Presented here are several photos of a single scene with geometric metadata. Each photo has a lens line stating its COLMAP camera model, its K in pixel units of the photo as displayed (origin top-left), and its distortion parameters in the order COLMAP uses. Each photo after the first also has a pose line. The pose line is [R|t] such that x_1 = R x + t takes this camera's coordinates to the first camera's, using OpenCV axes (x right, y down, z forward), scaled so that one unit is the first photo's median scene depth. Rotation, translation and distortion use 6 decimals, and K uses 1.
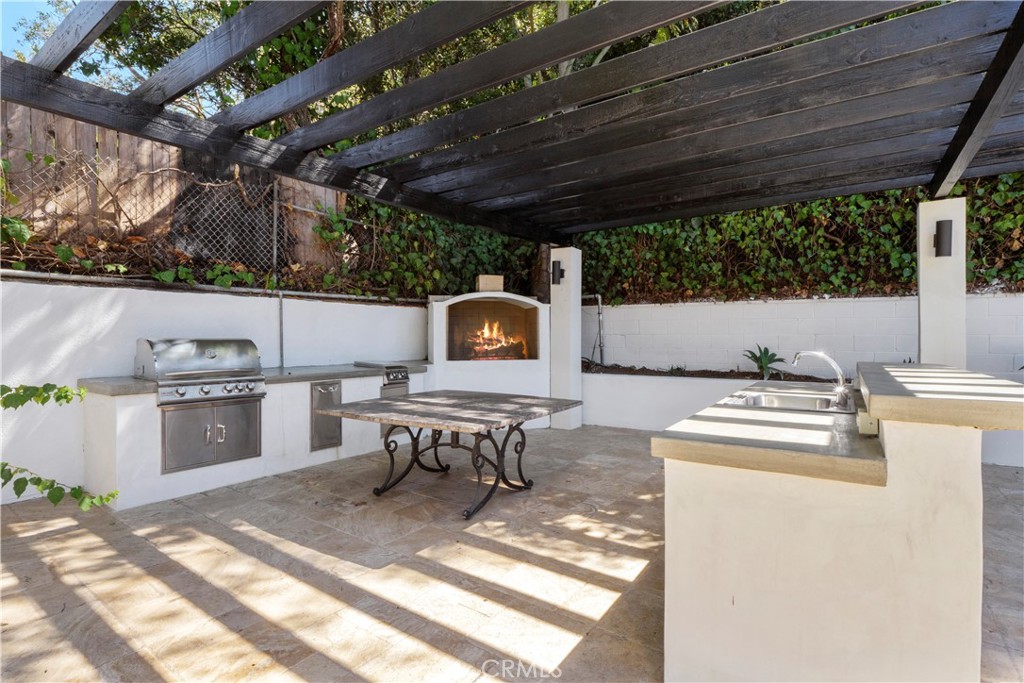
lens RADIAL K [[490.5, 0, 498.1], [0, 490.5, 338.8], [0, 0, 1]] dist [-0.004089, -0.000594]
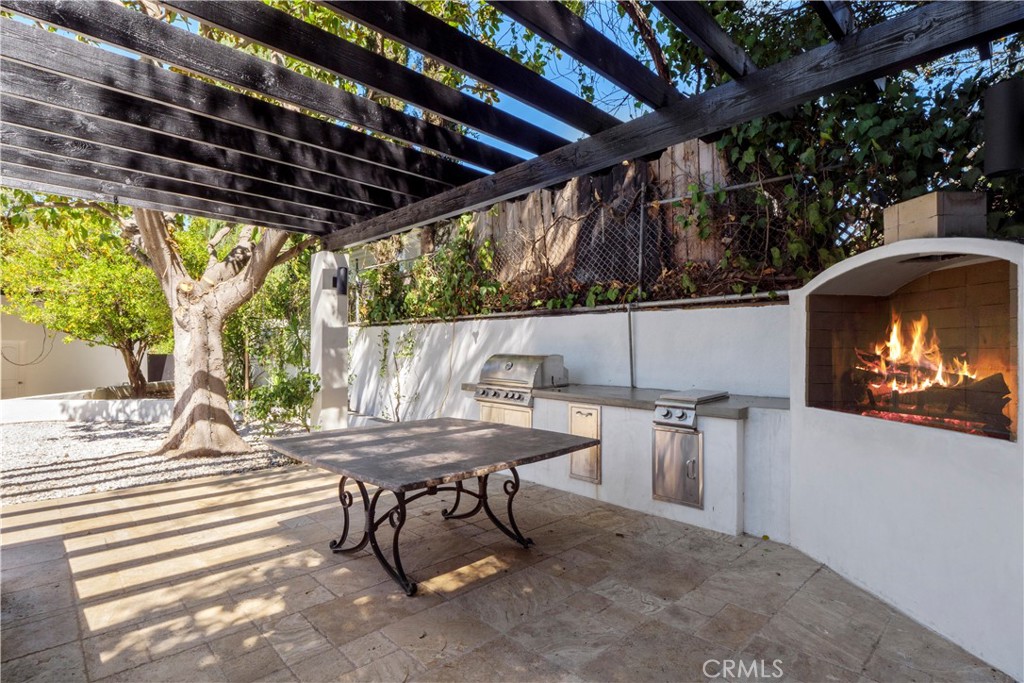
lens RADIAL K [[503.9, 0, 506.4], [0, 503.9, 347.3], [0, 0, 1]] dist [-0.004164, -0.001224]
pose [[-0.178816, -0.004051, -0.983874, 0.523579], [-0.011301, 0.999934, -0.002064, -0.011695], [0.983818, 0.010749, -0.178850, 0.938502]]
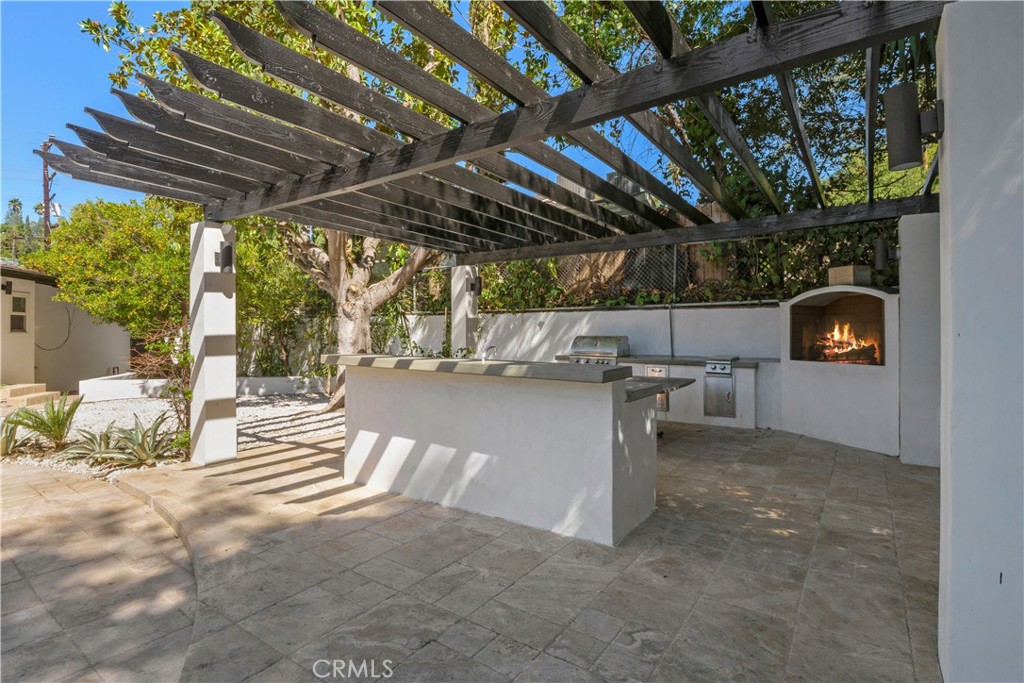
lens RADIAL K [[499.5, 0, 507.8], [0, 499.5, 330.9], [0, 0, 1]] dist [-0.005278, -0.000839]
pose [[0.014944, -0.003279, -0.999883, 1.069171], [-0.007605, 0.999965, -0.003393, -0.008398], [0.999859, 0.007655, 0.014919, 0.479482]]
